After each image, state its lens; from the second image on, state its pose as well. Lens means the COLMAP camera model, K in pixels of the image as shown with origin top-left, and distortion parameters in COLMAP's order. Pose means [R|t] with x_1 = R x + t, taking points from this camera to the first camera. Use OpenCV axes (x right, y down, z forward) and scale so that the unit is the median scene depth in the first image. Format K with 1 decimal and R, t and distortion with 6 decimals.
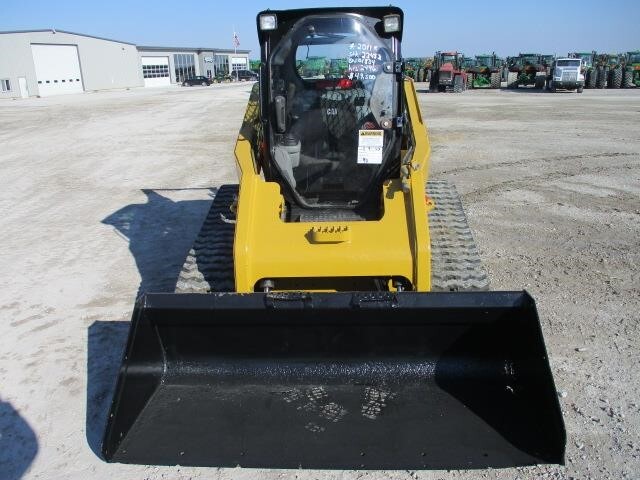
lens RADIAL K [[536.7, 0, 321.7], [0, 536.7, 232.1], [0, 0, 1]] dist [-0.025830, 0.006703]
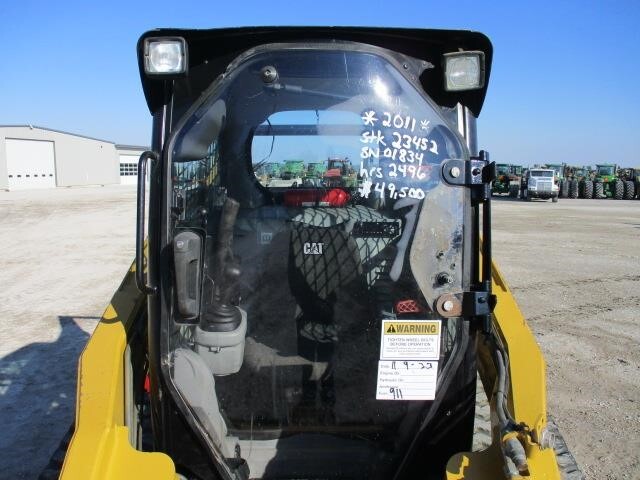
lens RADIAL K [[533.4, 0, 320.0], [0, 533.4, 240.0], [0, 0, 1]] dist [-0.024829, 0.004622]
pose [[0.998818, 0.024980, 0.041707, 0.003841], [-0.017559, 0.985348, -0.169650, -0.143006], [-0.045333, 0.168717, 0.984621, 0.472655]]
